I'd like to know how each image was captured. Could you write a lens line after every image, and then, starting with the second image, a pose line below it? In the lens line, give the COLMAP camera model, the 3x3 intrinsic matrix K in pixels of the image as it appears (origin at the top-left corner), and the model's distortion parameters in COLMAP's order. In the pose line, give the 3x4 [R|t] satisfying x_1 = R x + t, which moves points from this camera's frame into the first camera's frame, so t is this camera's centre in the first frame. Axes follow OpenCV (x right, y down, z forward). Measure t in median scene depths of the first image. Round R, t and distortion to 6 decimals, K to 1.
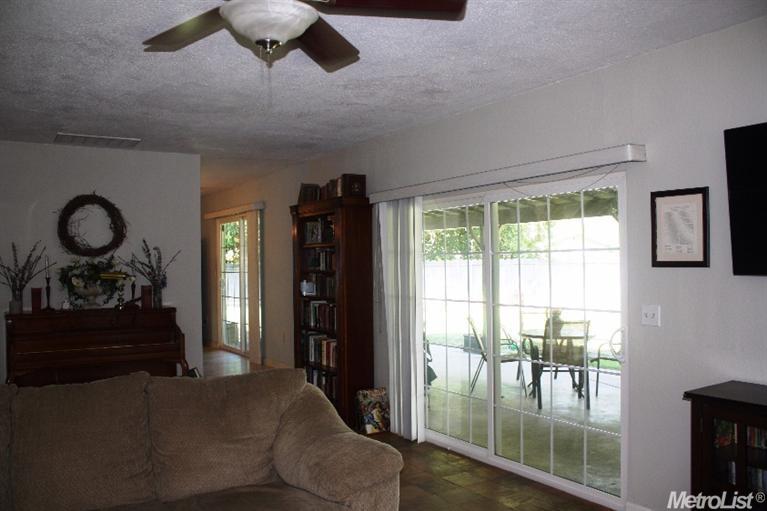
lens RADIAL K [[643.1, 0, 385.1], [0, 643.1, 262.4], [0, 0, 1]] dist [-0.140821, 0.038010]
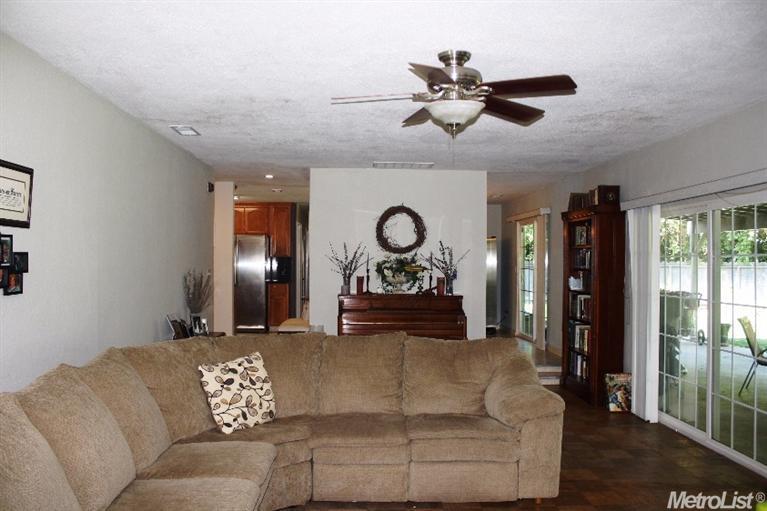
lens RADIAL K [[643.1, 0, 381.4], [0, 643.1, 252.3], [0, 0, 1]] dist [-0.140821, 0.038010]
pose [[0.864443, 0.012709, -0.502570, 0.174625], [-0.018487, 0.999808, -0.006514, -0.002569], [0.502391, 0.014922, 0.864512, -0.183832]]
